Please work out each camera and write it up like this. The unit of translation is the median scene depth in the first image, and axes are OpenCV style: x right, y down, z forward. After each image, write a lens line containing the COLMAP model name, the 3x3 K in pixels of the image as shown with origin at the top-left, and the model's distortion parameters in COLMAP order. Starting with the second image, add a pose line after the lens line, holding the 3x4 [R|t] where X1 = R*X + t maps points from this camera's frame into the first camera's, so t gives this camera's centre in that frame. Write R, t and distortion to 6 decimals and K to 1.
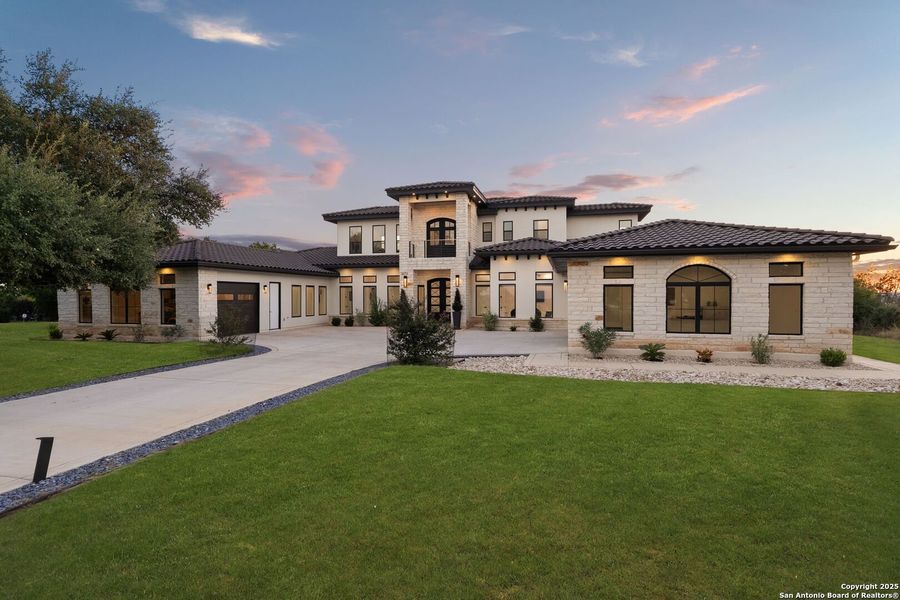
lens RADIAL K [[434.4, 0, 450.0], [0, 434.4, 300.0], [0, 0, 1]] dist [0.000546, -0.000074]
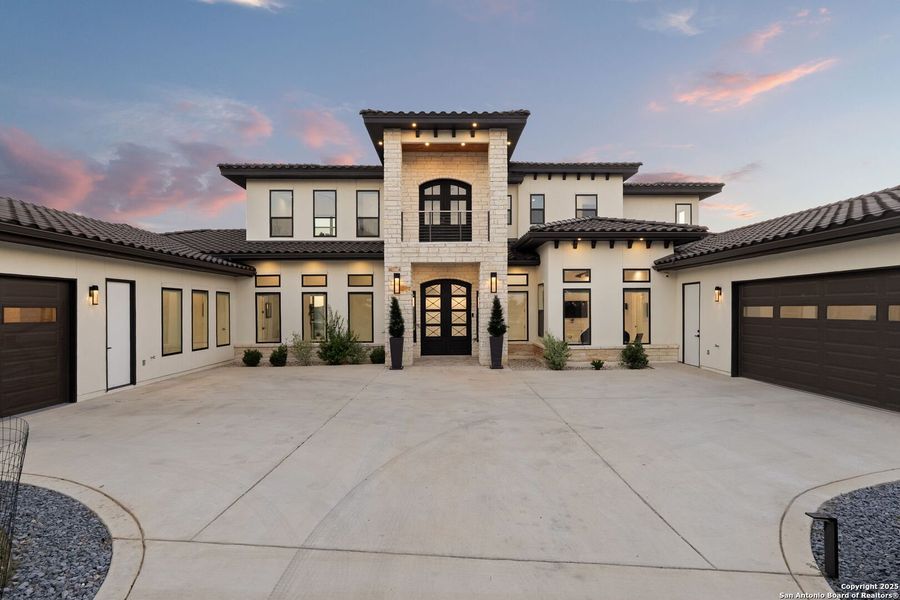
lens RADIAL K [[429.1, 0, 447.8], [0, 429.1, 309.4], [0, 0, 1]] dist [0.000142, 0.000051]
pose [[0.962948, -0.004926, 0.269642, -0.191709], [0.007146, 0.999948, -0.007251, -0.005311], [-0.269592, 0.008909, 0.962933, 0.469190]]
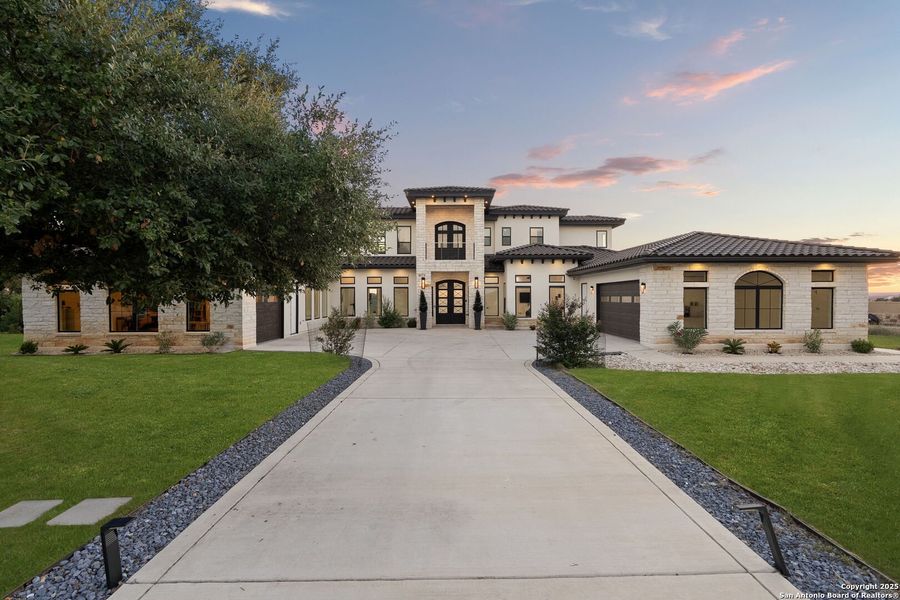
lens RADIAL K [[399.8, 0, 450.0], [0, 399.8, 300.0], [0, 0, 1]] dist [0.000286, 0.000105]
pose [[0.967095, -0.003444, 0.254393, -0.284455], [0.003585, 0.999994, -0.000088, -0.002915], [-0.254391, 0.000997, 0.967101, 0.092008]]
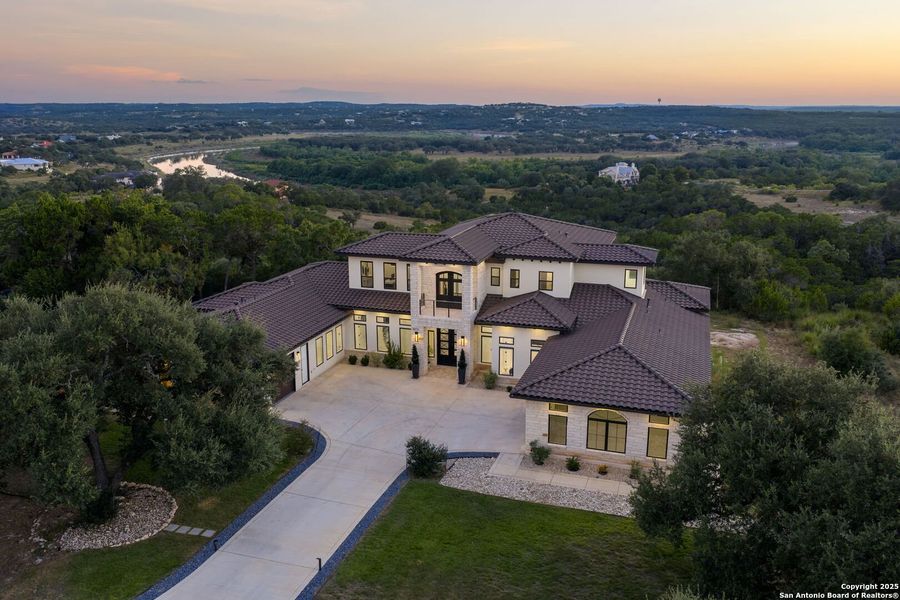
lens RADIAL K [[743.3, 0, 438.1], [0, 743.3, 279.4], [0, 0, 1]] dist [0.008293, 0.002992]
pose [[0.997152, 0.011127, -0.074597, 0.093587], [0.005129, 0.976763, 0.214260, -0.602957], [0.075247, -0.214032, 0.973924, -0.821520]]
